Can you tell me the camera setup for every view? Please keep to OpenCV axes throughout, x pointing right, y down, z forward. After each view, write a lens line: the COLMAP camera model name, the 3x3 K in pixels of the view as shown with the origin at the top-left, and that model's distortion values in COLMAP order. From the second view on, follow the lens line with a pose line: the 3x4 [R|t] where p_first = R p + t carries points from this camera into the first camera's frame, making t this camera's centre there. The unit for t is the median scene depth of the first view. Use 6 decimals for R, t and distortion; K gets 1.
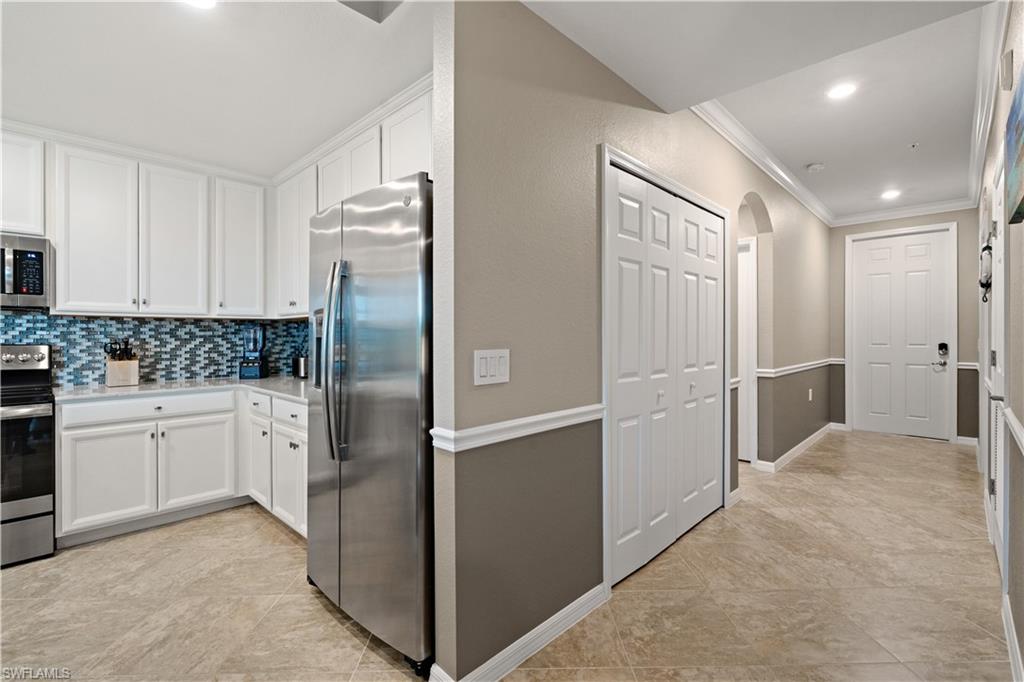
lens RADIAL K [[466.1, 0, 513.9], [0, 466.1, 336.5], [0, 0, 1]] dist [-0.011243, 0.005104]
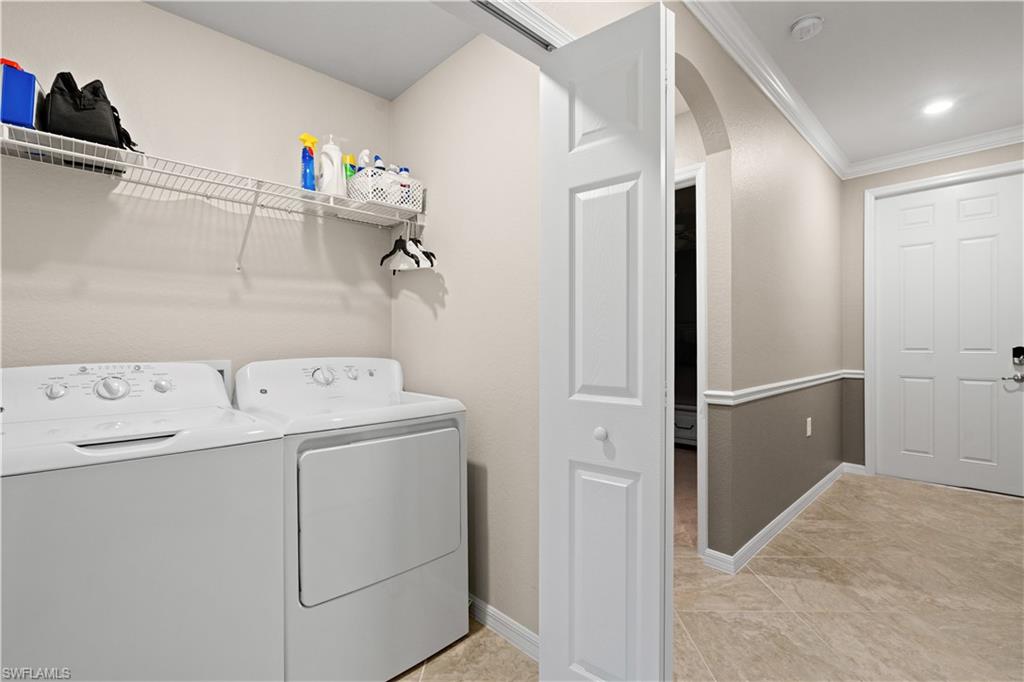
lens RADIAL K [[466.1, 0, 514.9], [0, 466.1, 347.1], [0, 0, 1]] dist [-0.011243, 0.005104]
pose [[0.999552, -0.001550, -0.029889, 0.425659], [0.001611, 0.999997, 0.002030, 0.021700], [0.029885, -0.002077, 0.999551, 0.585245]]
